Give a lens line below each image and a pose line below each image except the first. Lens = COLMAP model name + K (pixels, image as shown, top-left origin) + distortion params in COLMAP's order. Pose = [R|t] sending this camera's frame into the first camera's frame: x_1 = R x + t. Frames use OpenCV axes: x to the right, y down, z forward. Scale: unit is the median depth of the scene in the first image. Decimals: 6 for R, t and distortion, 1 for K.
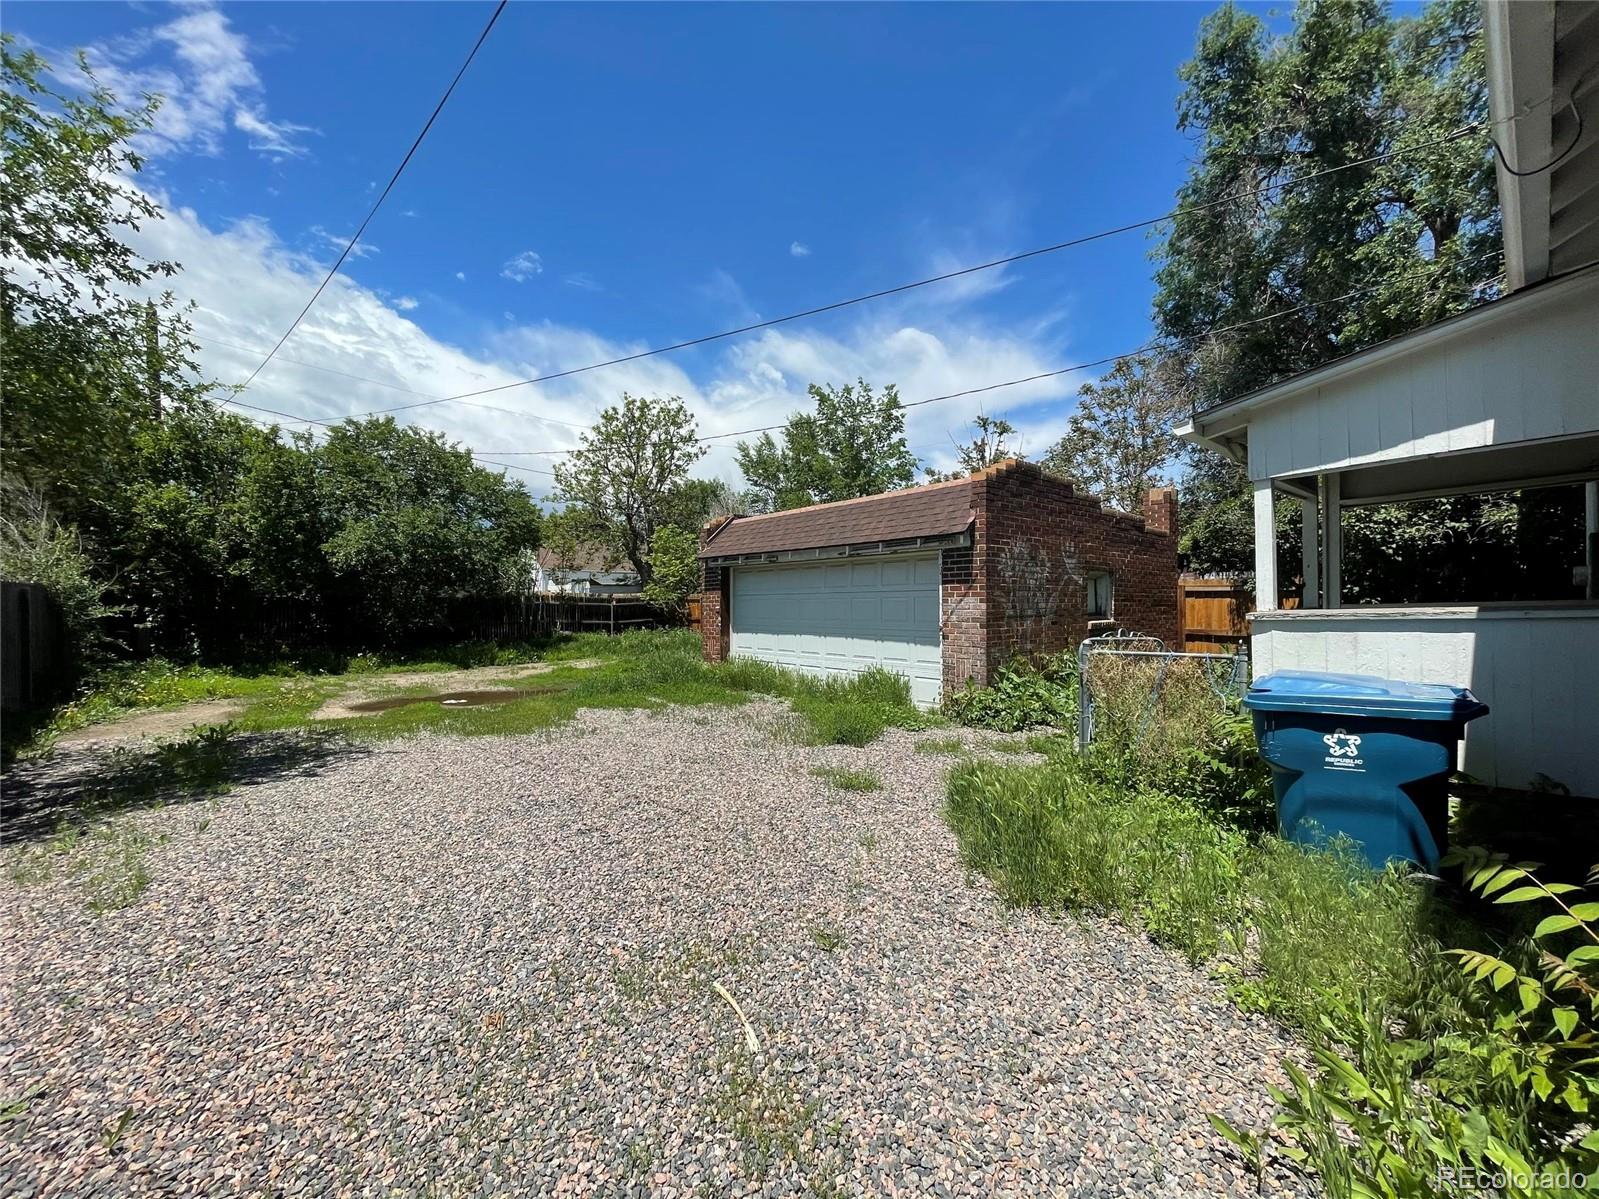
lens RADIAL K [[643.9, 0, 792.9], [0, 643.9, 599.0], [0, 0, 1]] dist [0.000497, 0.000193]
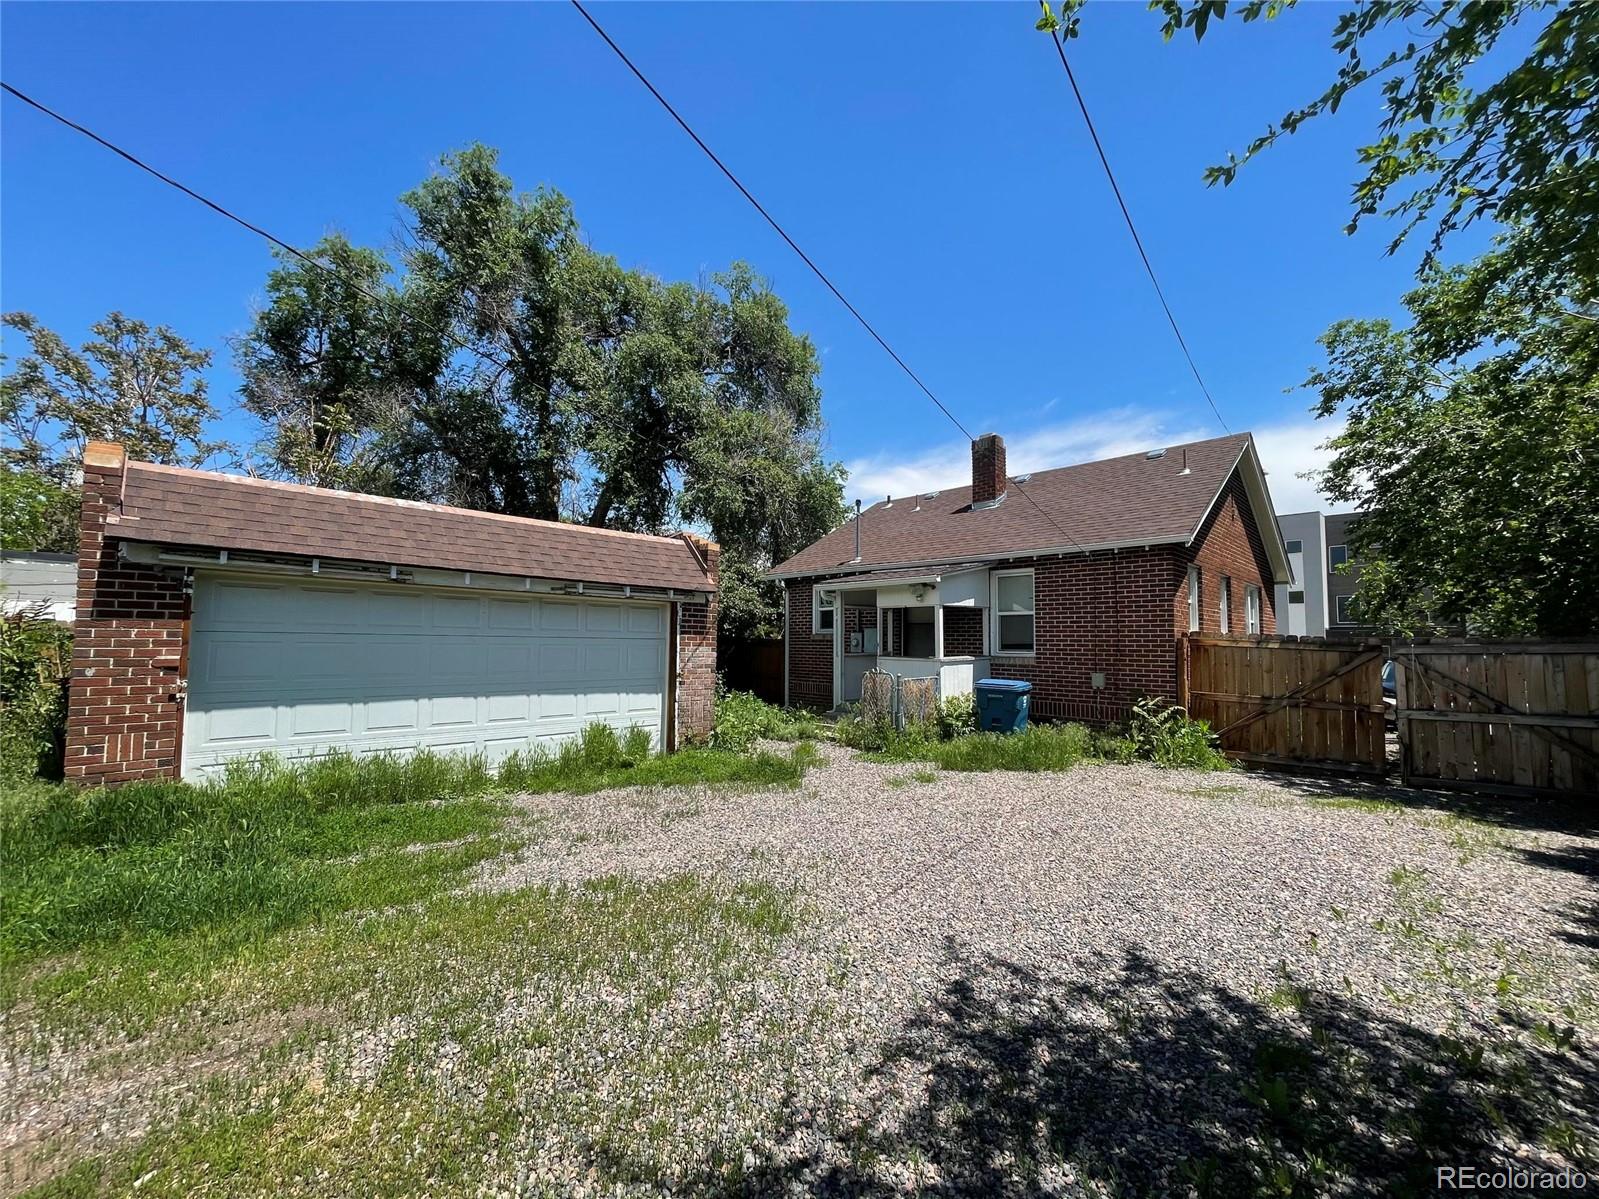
lens RADIAL K [[643.9, 0, 792.9], [0, 643.9, 599.0], [0, 0, 1]] dist [0.000497, 0.000193]
pose [[-0.062133, 0.079100, 0.994928, -0.879754], [-0.019808, 0.996560, -0.080467, 0.001579], [-0.997871, -0.024707, -0.060352, 0.879036]]
